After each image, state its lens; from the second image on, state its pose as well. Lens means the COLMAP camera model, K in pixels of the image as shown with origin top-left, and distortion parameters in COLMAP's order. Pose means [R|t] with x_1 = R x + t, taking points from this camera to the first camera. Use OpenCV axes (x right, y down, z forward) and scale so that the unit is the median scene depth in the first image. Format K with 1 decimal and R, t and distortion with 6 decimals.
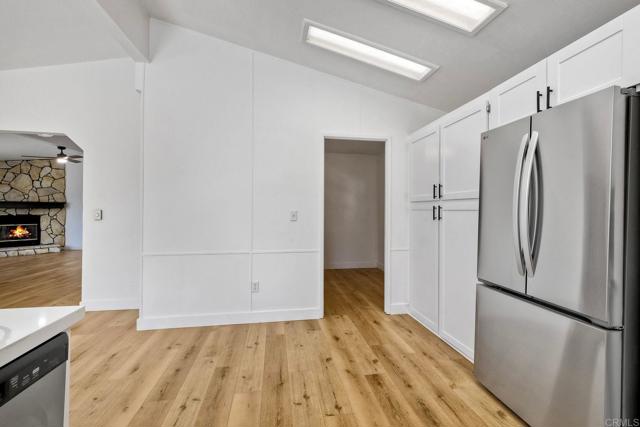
lens RADIAL K [[288.9, 0, 328.9], [0, 288.9, 208.2], [0, 0, 1]] dist [0.007892, -0.000529]
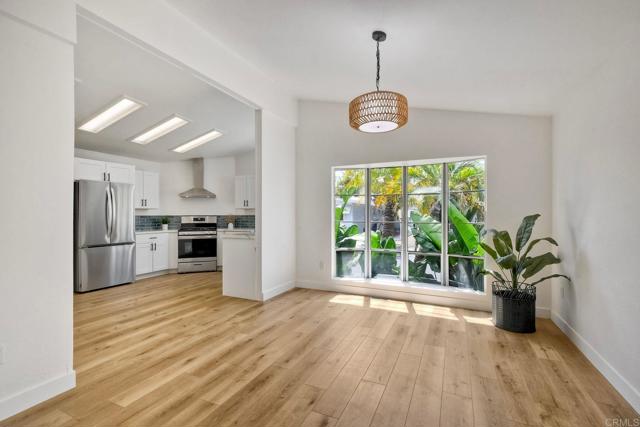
lens RADIAL K [[288.9, 0, 318.1], [0, 288.9, 209.7], [0, 0, 1]] dist [0.007892, -0.000529]
pose [[-0.809301, 0.010293, 0.587305, -1.844610], [-0.002599, 0.999774, -0.021104, 0.010648], [-0.587389, -0.018606, -0.809091, 1.462279]]
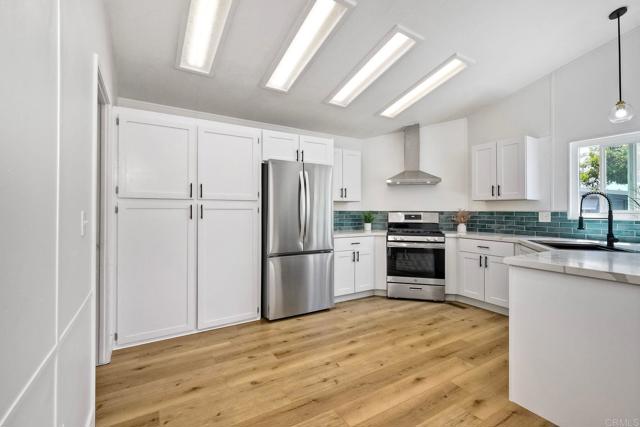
lens RADIAL K [[288.9, 0, 325.4], [0, 288.9, 211.2], [0, 0, 1]] dist [0.007892, -0.000529]
pose [[-0.357773, -0.007045, 0.933782, -0.860040], [-0.008874, 0.999952, 0.004144, 0.006975], [-0.933766, -0.006804, -0.357818, 1.094022]]
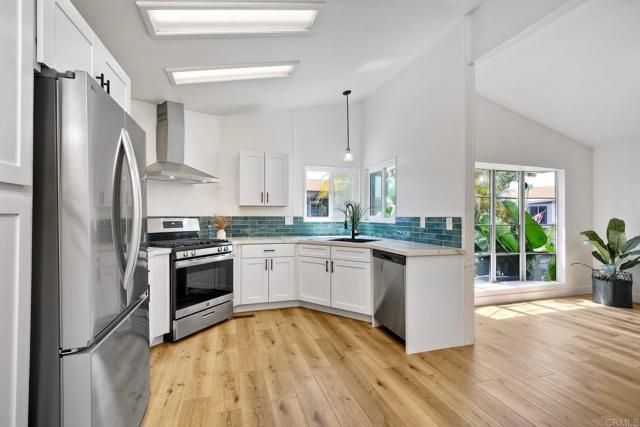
lens RADIAL K [[288.9, 0, 315.2], [0, 288.9, 213.6], [0, 0, 1]] dist [0.007892, -0.000529]
pose [[-0.993109, -0.007136, -0.116974, 0.145821], [-0.005979, 0.999930, -0.010237, 0.005429], [0.117039, -0.009467, -0.993082, 1.374540]]
